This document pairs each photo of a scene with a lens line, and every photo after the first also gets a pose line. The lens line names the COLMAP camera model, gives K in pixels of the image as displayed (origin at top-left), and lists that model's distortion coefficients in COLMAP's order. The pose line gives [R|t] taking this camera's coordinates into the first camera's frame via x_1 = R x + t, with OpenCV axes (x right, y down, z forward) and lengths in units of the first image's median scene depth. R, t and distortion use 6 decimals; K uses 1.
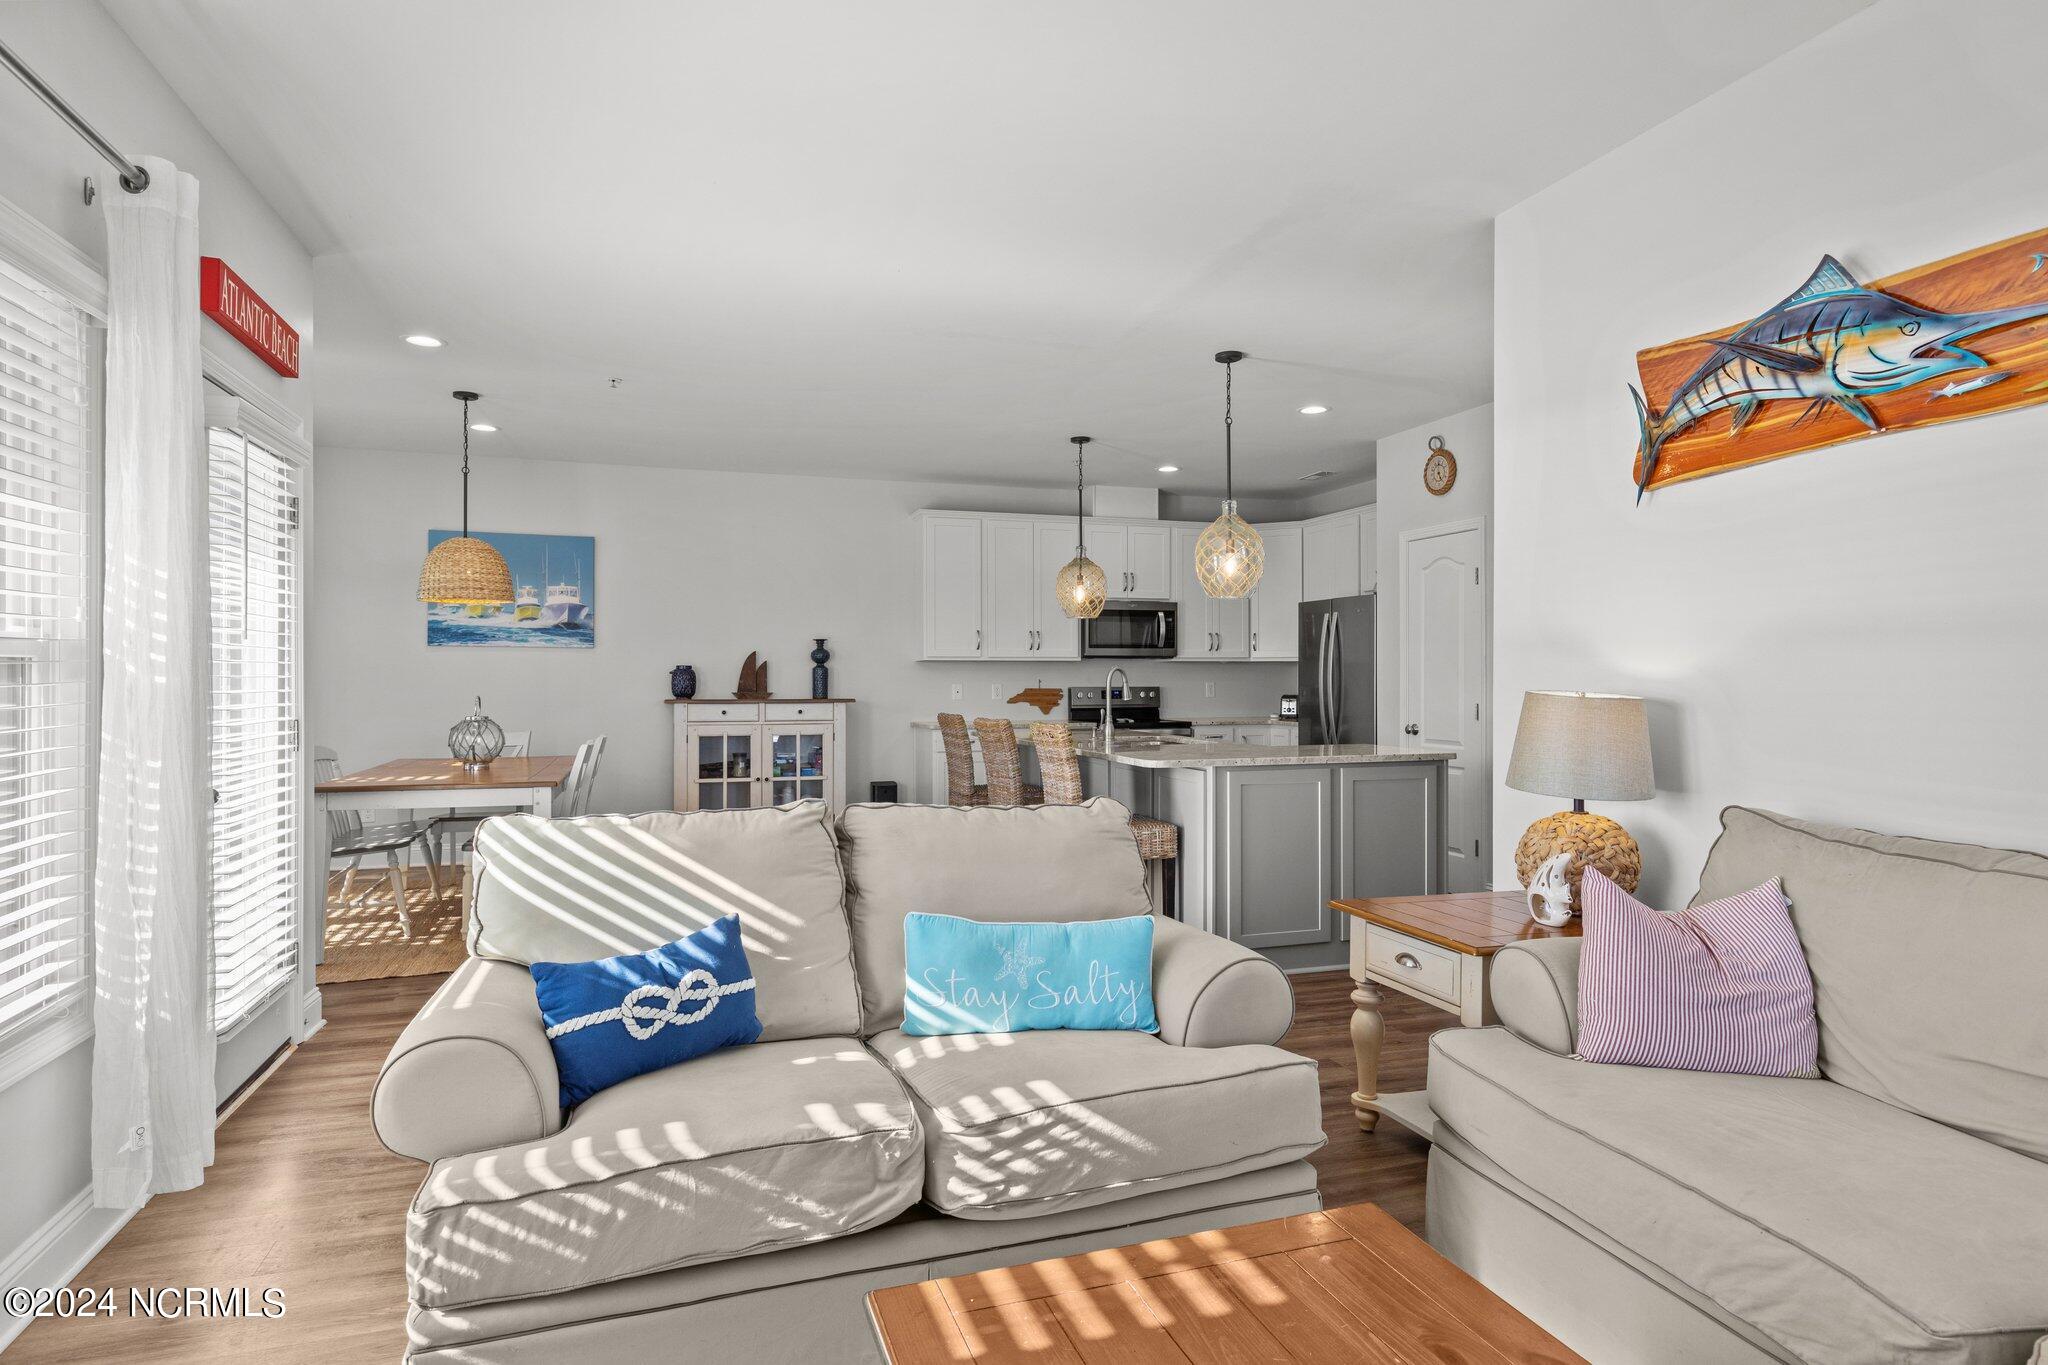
lens RADIAL K [[1119.7, 0, 1030.0], [0, 1119.7, 674.2], [0, 0, 1]] dist [0.009165, -0.004084]
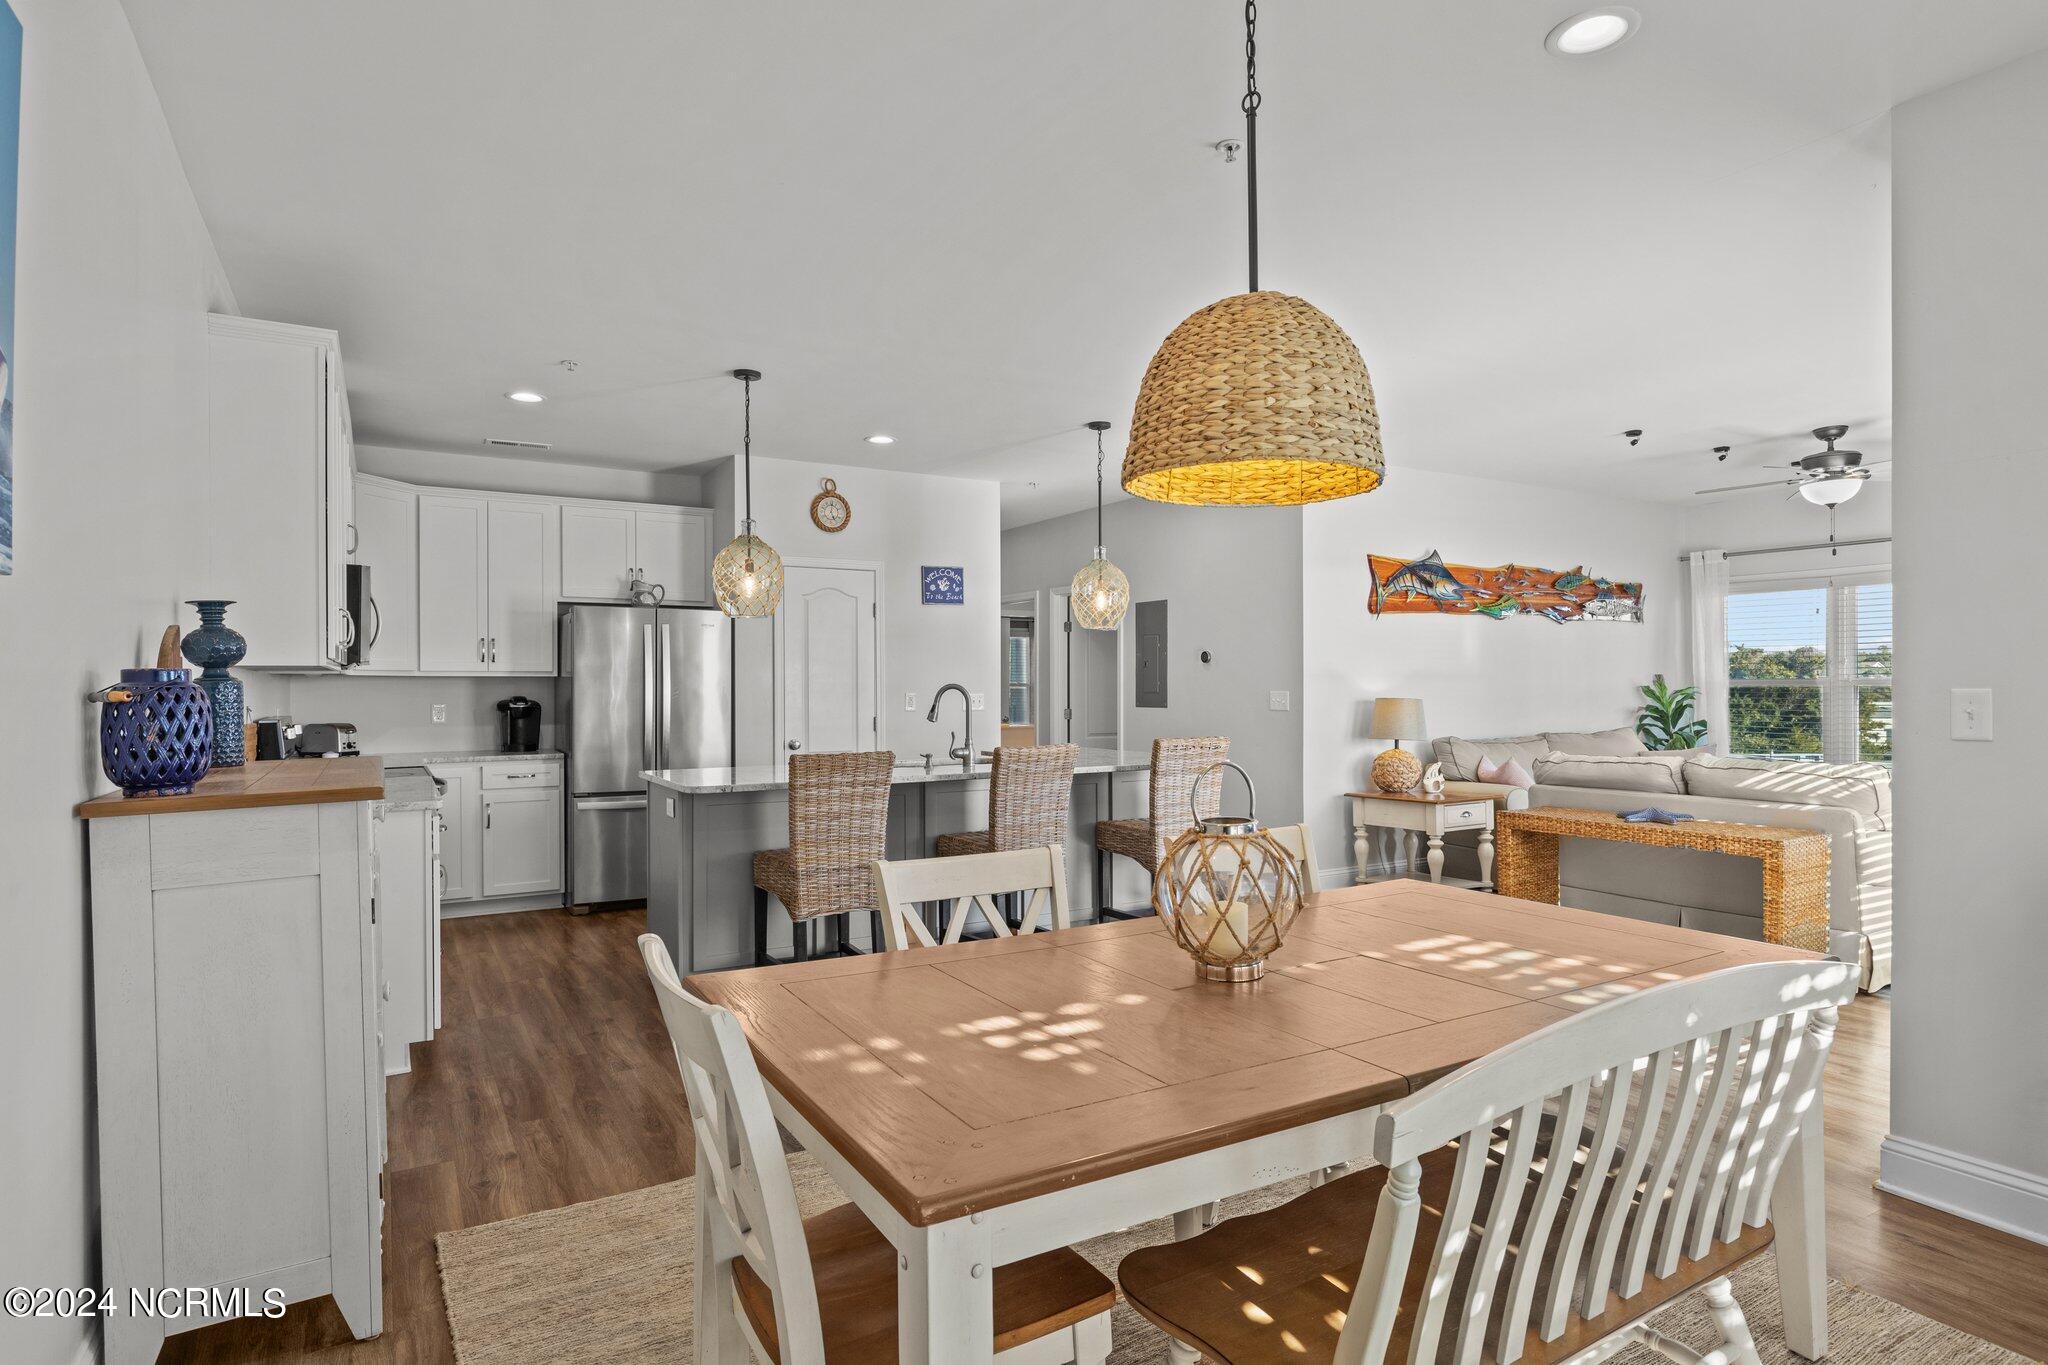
lens RADIAL K [[1119.7, 0, 1018.6], [0, 1119.7, 685.3], [0, 0, 1]] dist [0.009165, -0.004084]
pose [[-0.208226, 0.004590, 0.978070, -0.600970], [0.003639, 0.999986, -0.003918, -0.001770], [-0.978074, 0.002744, -0.208240, 0.825165]]
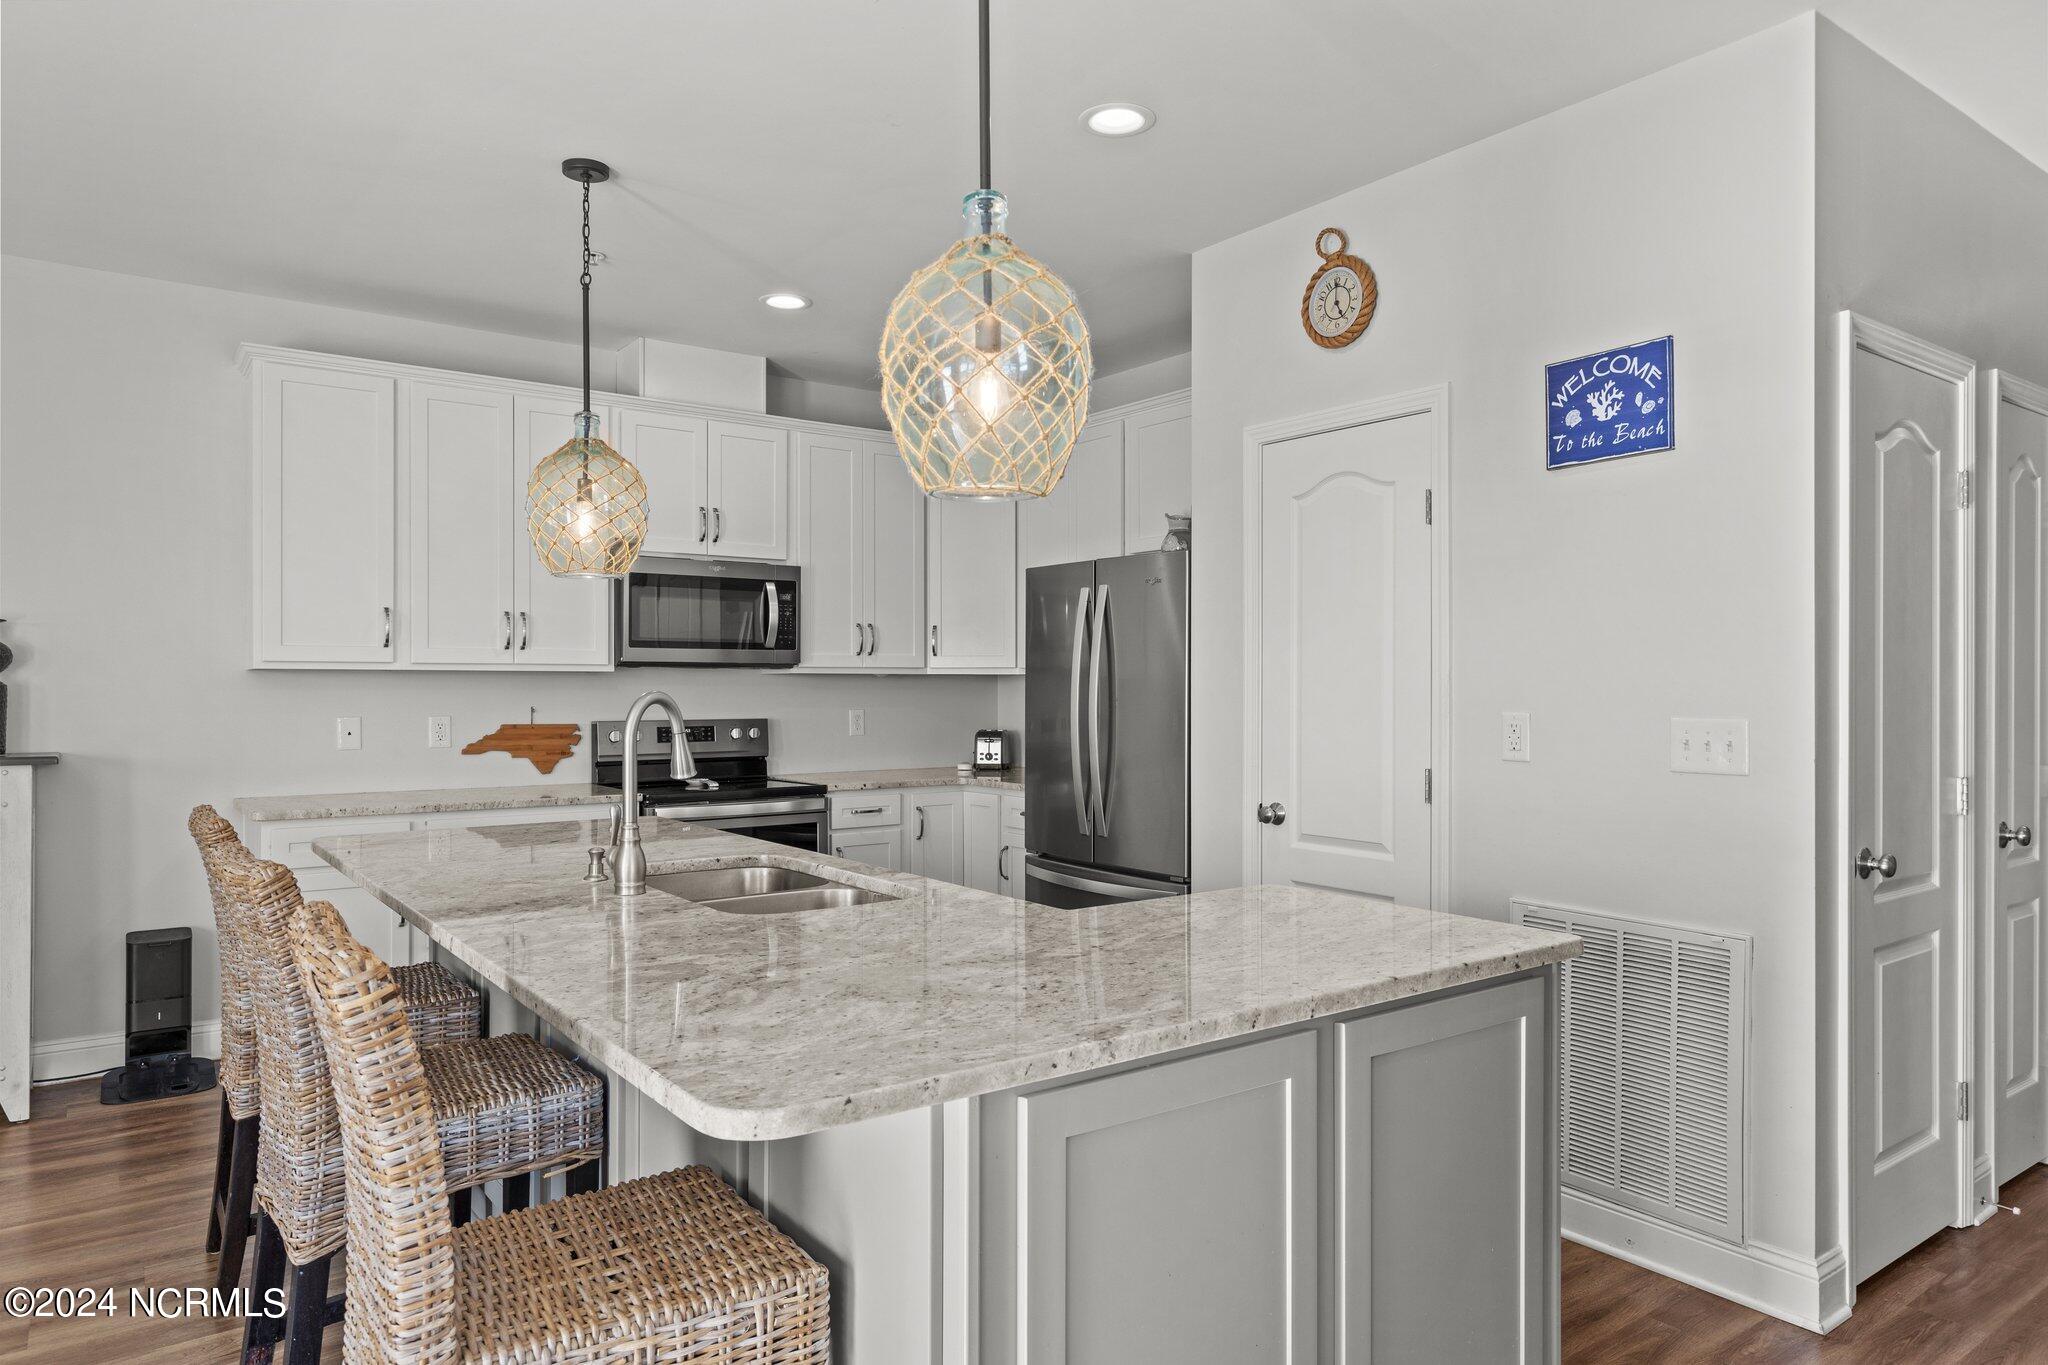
lens RADIAL K [[1265.3, 0, 1031.2], [0, 1265.3, 688.3], [0, 0, 1]] dist [-0.003326, 0.001087]
pose [[0.949015, 0.002271, 0.315224, 0.046197], [-0.003681, 0.999986, 0.003879, -0.007568], [-0.315210, -0.004842, 0.949009, 0.399918]]
